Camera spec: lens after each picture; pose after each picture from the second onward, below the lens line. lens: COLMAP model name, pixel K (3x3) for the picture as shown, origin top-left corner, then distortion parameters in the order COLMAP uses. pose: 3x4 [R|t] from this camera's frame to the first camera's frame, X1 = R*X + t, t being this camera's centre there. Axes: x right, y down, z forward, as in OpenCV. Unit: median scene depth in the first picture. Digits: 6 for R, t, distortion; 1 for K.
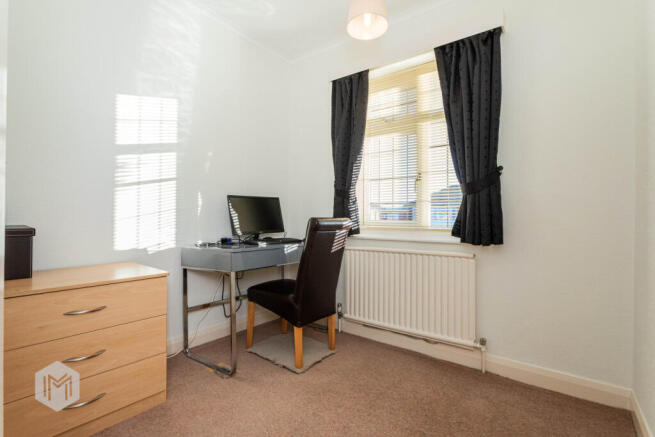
lens RADIAL K [[318.2, 0, 326.2], [0, 318.2, 217.2], [0, 0, 1]] dist [-0.001527, -0.000168]
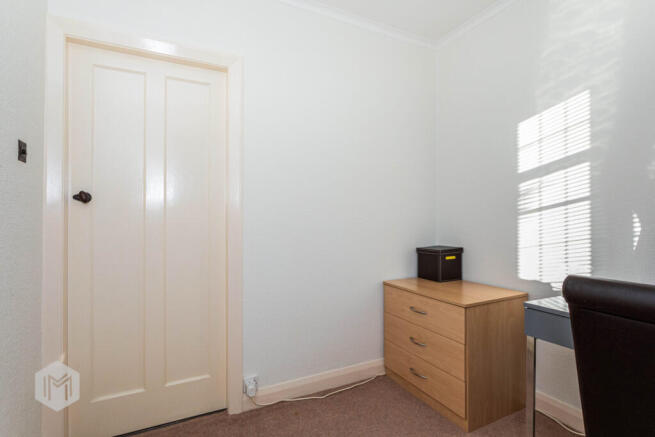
lens RADIAL K [[318.2, 0, 325.6], [0, 318.2, 220.0], [0, 0, 1]] dist [-0.001527, -0.000168]
pose [[-0.408923, -0.010118, -0.912513, 0.487165], [-0.007324, 0.999943, -0.007805, -0.064466], [0.912539, 0.003492, -0.408974, 0.812323]]
